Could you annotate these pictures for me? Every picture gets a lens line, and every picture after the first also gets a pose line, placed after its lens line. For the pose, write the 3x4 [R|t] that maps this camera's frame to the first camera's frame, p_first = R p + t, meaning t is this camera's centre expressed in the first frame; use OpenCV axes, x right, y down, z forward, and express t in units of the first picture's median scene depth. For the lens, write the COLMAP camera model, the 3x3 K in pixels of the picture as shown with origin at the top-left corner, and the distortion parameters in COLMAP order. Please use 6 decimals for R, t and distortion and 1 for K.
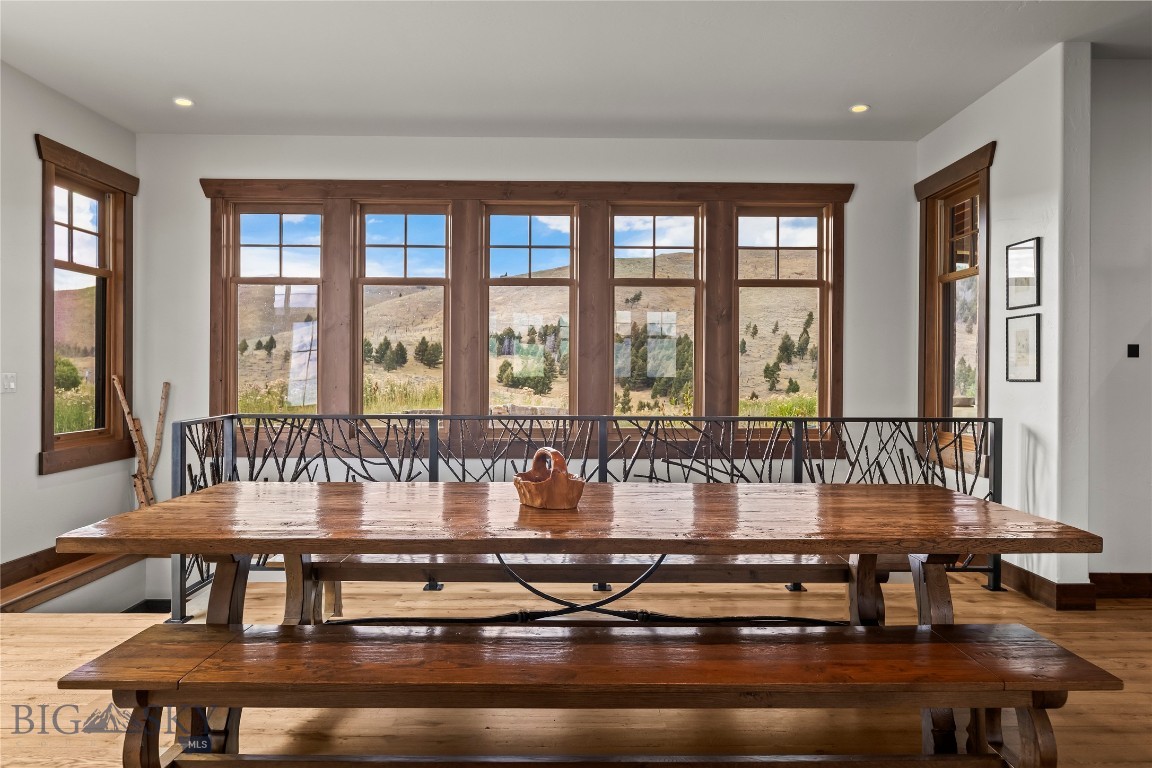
lens RADIAL K [[758.2, 0, 581.6], [0, 758.2, 374.1], [0, 0, 1]] dist [0.020819, 0.001153]
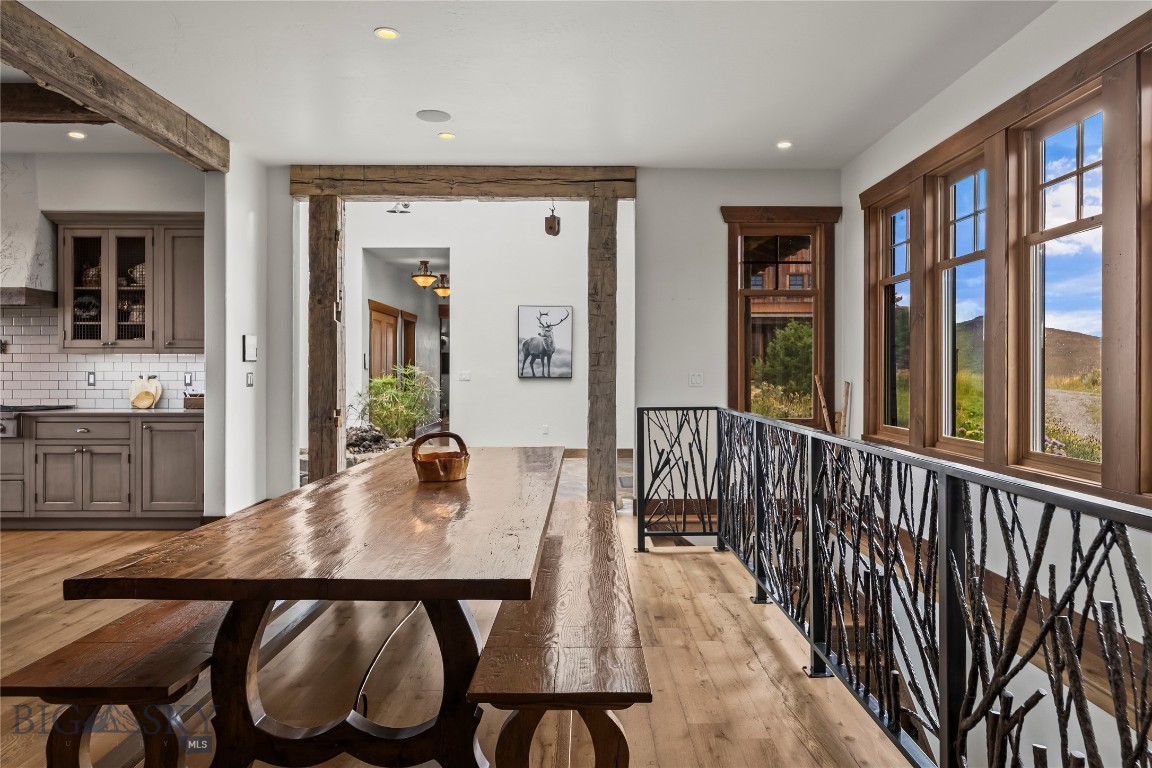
lens RADIAL K [[758.2, 0, 581.6], [0, 758.2, 374.1], [0, 0, 1]] dist [0.020819, 0.001153]
pose [[-0.005527, -0.000346, -0.999985, 0.575837], [-0.002646, 0.999996, -0.000331, 0.001360], [0.999981, 0.002644, -0.005528, 0.602143]]
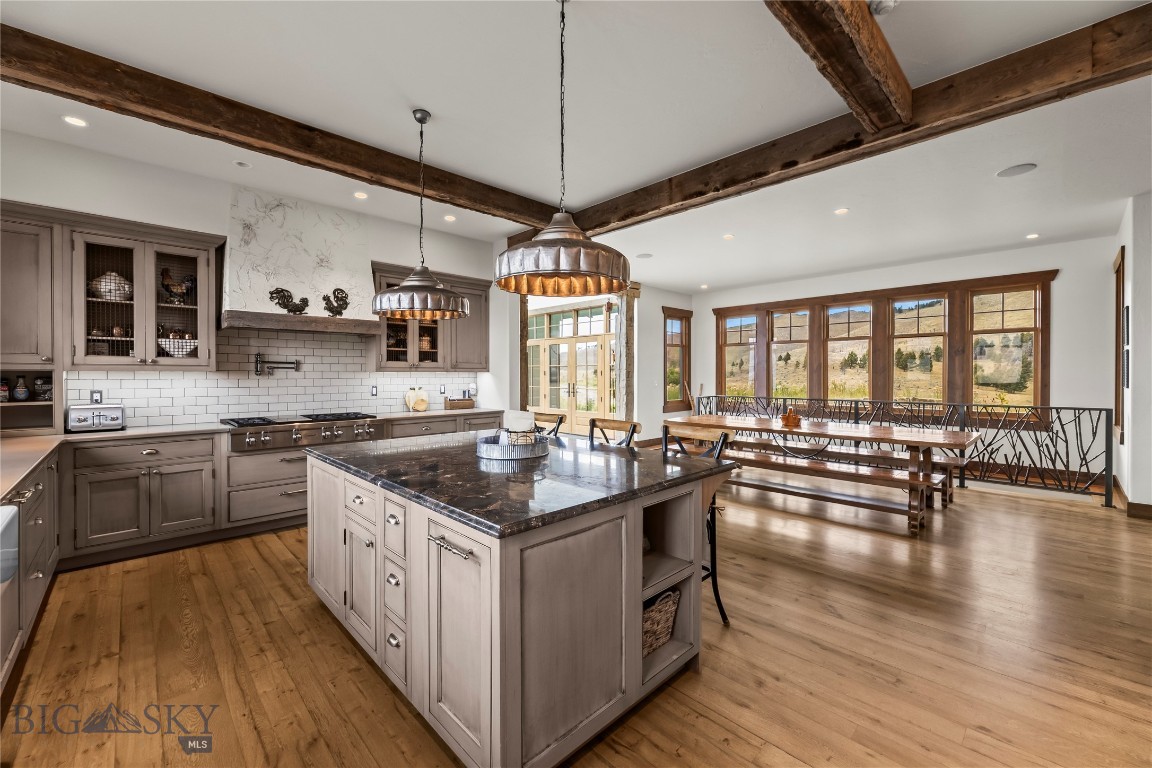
lens RADIAL K [[472.8, 0, 575.7], [0, 472.8, 378.8], [0, 0, 1]] dist [-0.001421, -0.000105]
pose [[0.688390, -0.000049, -0.725341, 0.379035], [0.004625, 0.999980, 0.004322, -0.015843], [0.725326, -0.006330, 0.688376, -0.500853]]
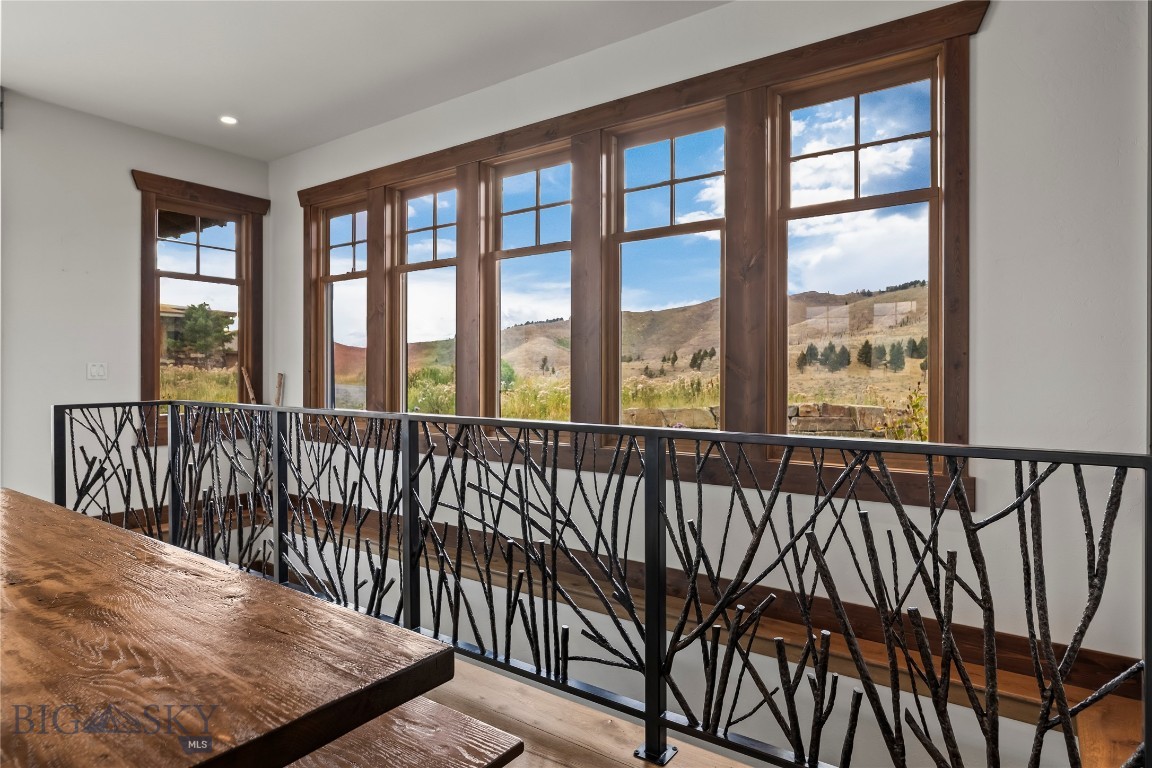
lens RADIAL K [[655.4, 0, 579.4], [0, 655.4, 376.5], [0, 0, 1]] dist [0.005637, -0.000720]
pose [[0.808754, -0.001251, -0.588146, 0.393972], [0.002249, 0.999997, 0.000966, 0.015606], [0.588143, -0.002104, 0.808754, 0.457283]]
